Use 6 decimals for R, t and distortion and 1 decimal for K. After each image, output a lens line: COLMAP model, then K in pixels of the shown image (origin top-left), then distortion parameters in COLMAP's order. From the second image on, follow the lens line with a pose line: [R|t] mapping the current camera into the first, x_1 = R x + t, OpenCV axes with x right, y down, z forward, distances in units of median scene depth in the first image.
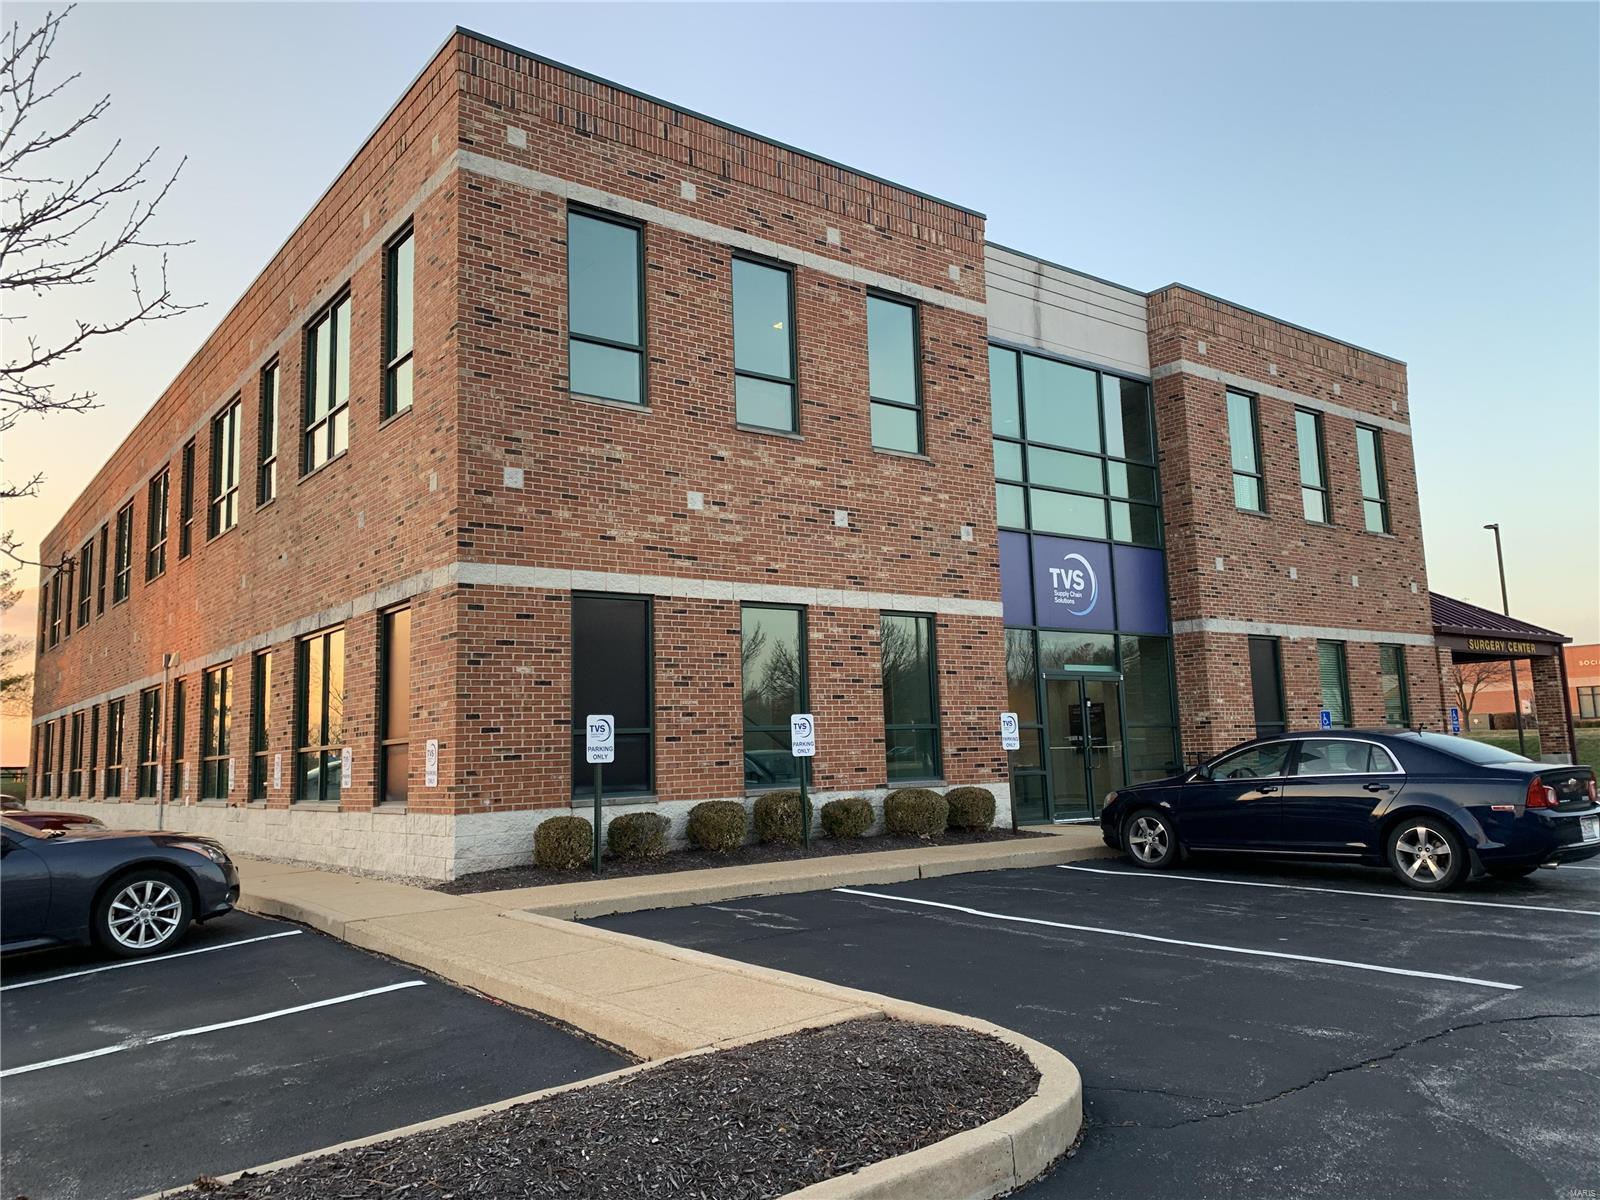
lens RADIAL K [[1188.8, 0, 783.9], [0, 1188.8, 599.3], [0, 0, 1]] dist [0.122422, -0.275702]
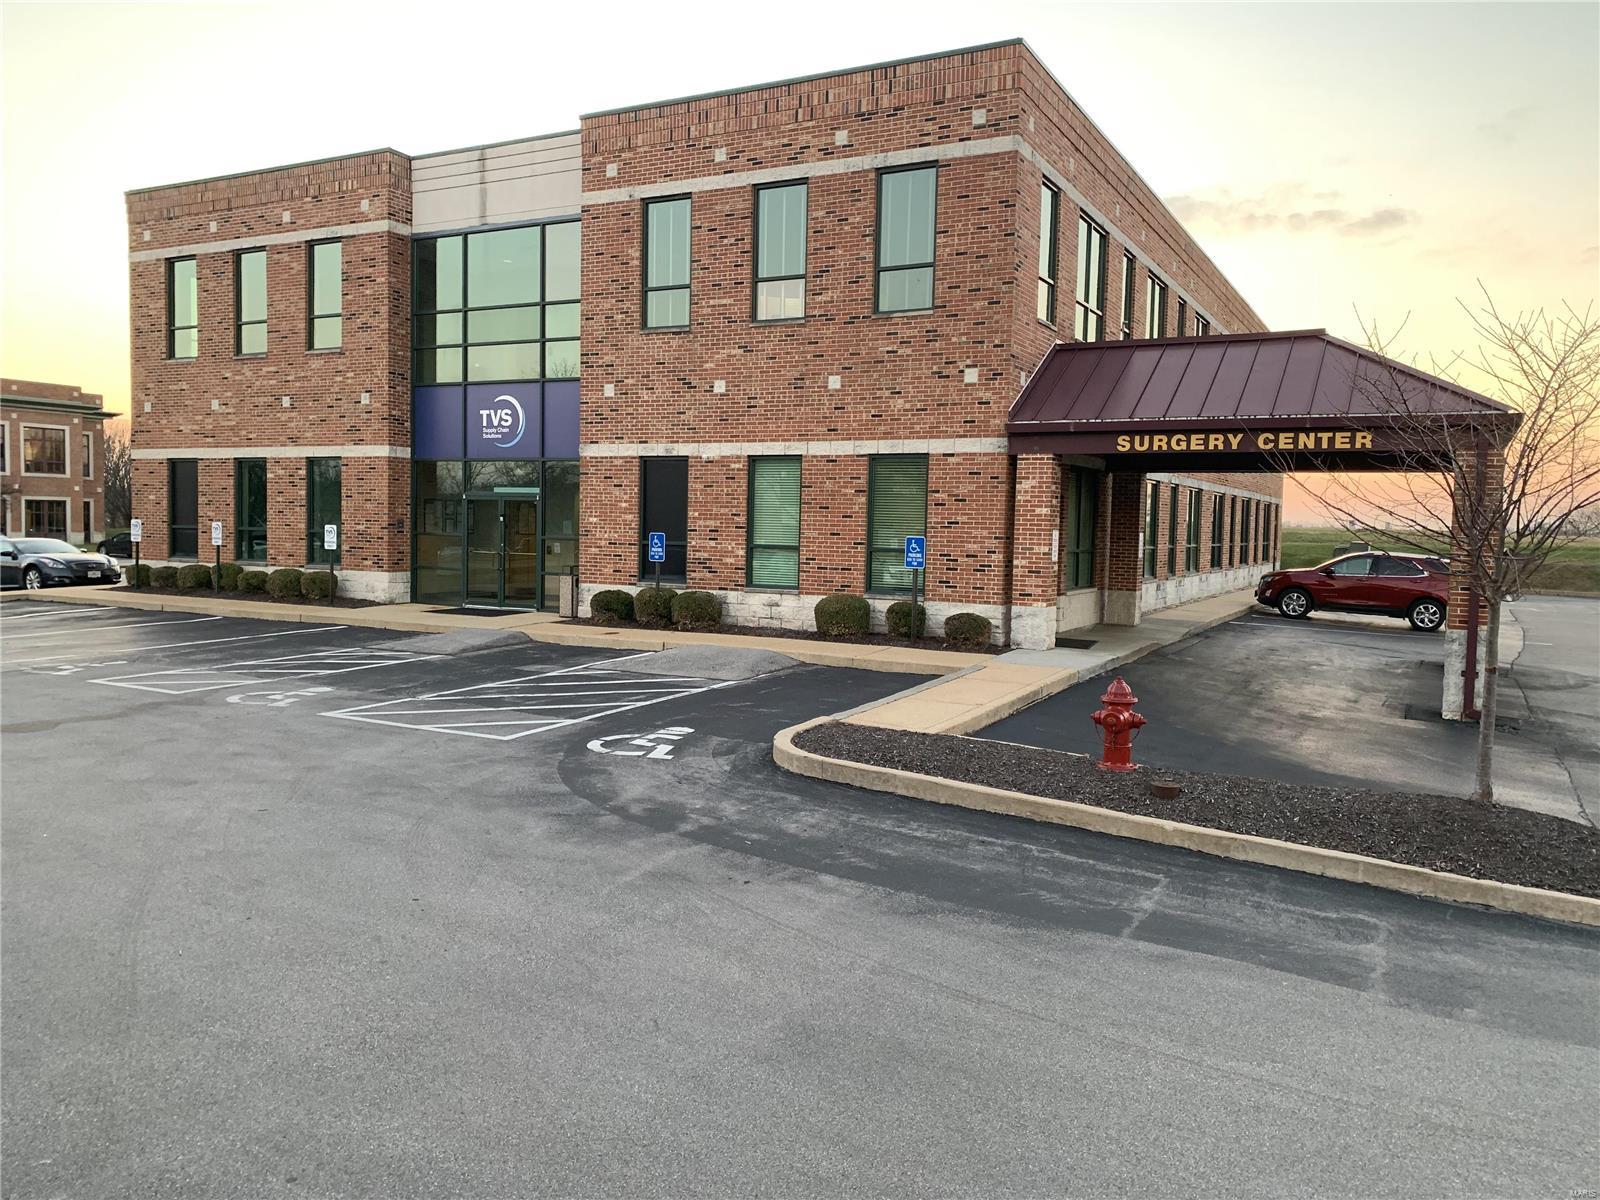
lens RADIAL K [[1223.9, 0, 780.8], [0, 1223.9, 603.0], [0, 0, 1]] dist [0.132253, -0.286847]
pose [[0.408105, 0.098348, -0.907622, 1.714022], [0.085097, 0.985754, 0.145077, 0.013040], [0.908960, -0.136443, 0.393922, 0.825610]]
